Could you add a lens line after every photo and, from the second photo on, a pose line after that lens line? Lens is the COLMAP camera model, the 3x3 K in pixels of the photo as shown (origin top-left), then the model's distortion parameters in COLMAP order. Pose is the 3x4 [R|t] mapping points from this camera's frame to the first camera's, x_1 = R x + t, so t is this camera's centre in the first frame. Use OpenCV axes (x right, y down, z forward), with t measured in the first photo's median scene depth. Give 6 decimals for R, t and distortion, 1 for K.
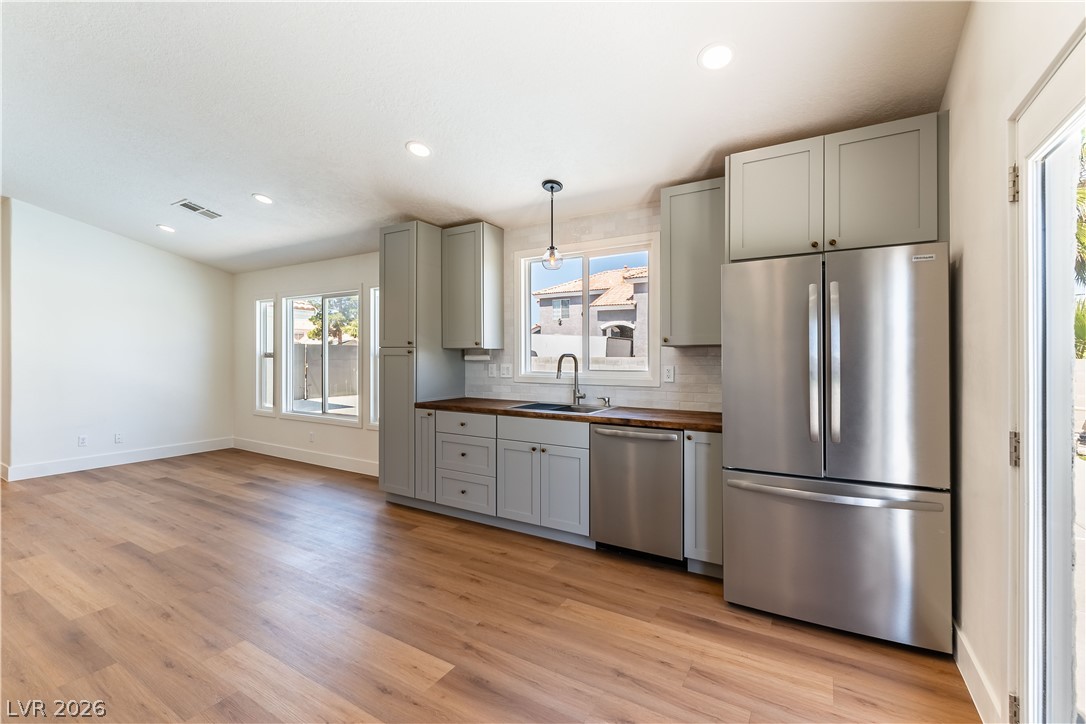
lens RADIAL K [[464.6, 0, 541.6], [0, 464.6, 357.4], [0, 0, 1]] dist [-0.000795, -0.000293]
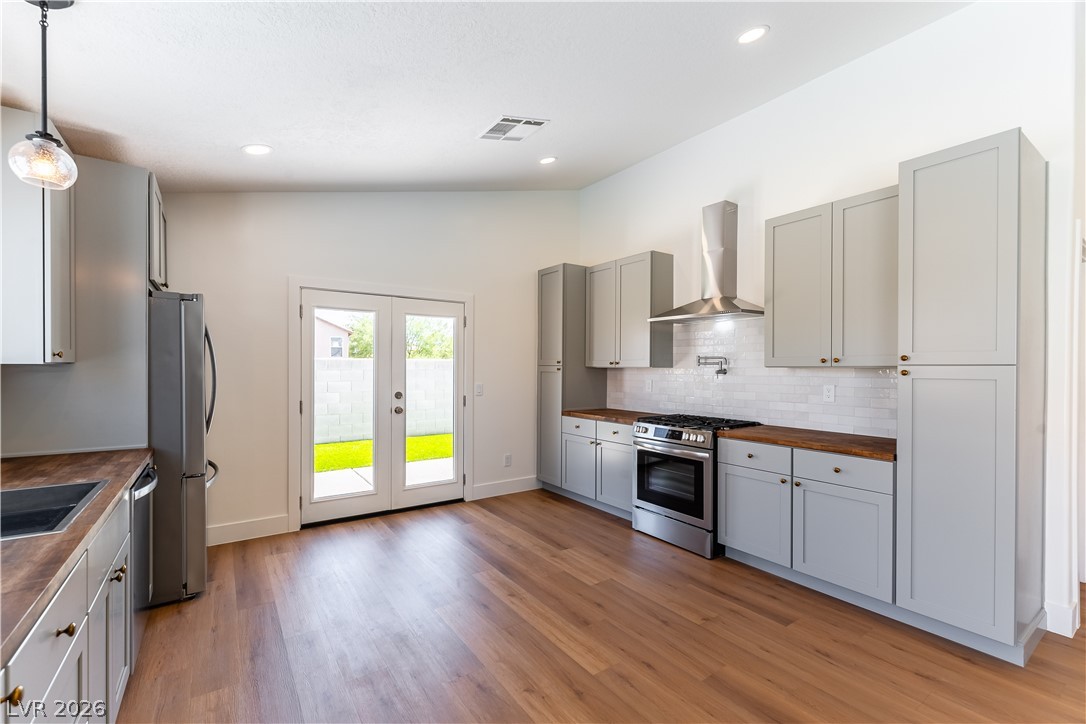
lens RADIAL K [[468.6, 0, 544.3], [0, 468.6, 371.4], [0, 0, 1]] dist [0.000170, 0.000039]
pose [[-0.913230, -0.008736, 0.407351, -0.560979], [-0.004820, 0.999932, 0.010638, -0.020786], [-0.407416, 0.007752, -0.913210, 1.153334]]
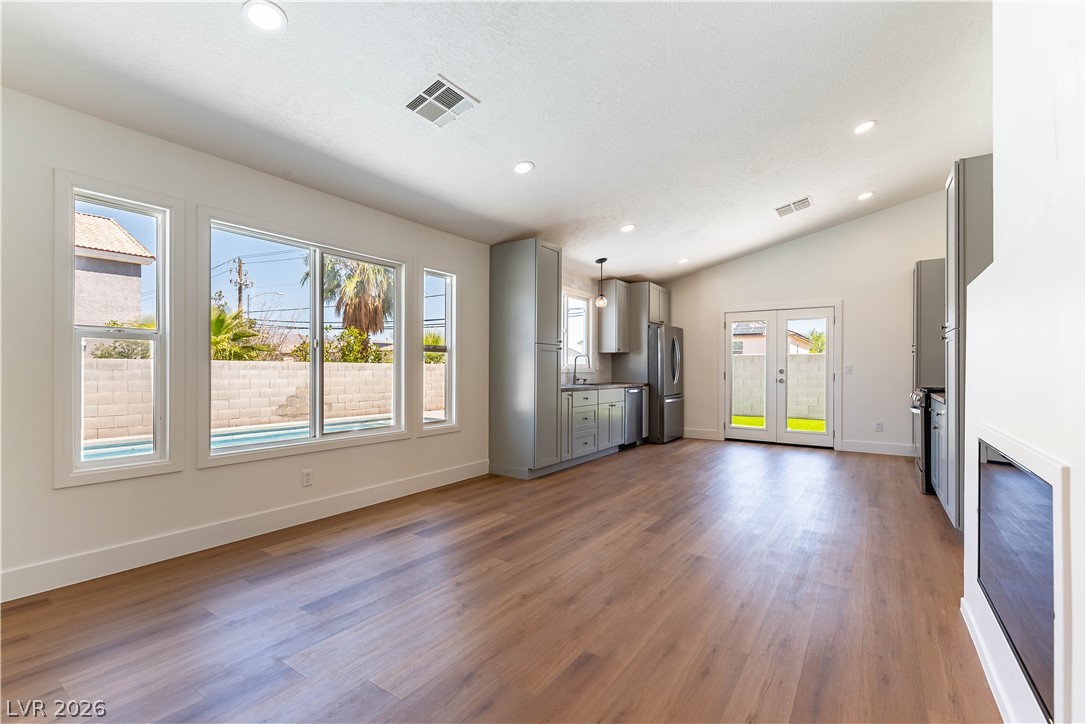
lens RADIAL K [[478.0, 0, 545.2], [0, 478.0, 372.0], [0, 0, 1]] dist [0.000508, 0.000242]
pose [[0.061055, -0.006238, 0.998115, -1.754219], [-0.001695, 0.999978, 0.006353, 0.047726], [-0.998133, -0.002080, 0.061043, 1.051357]]
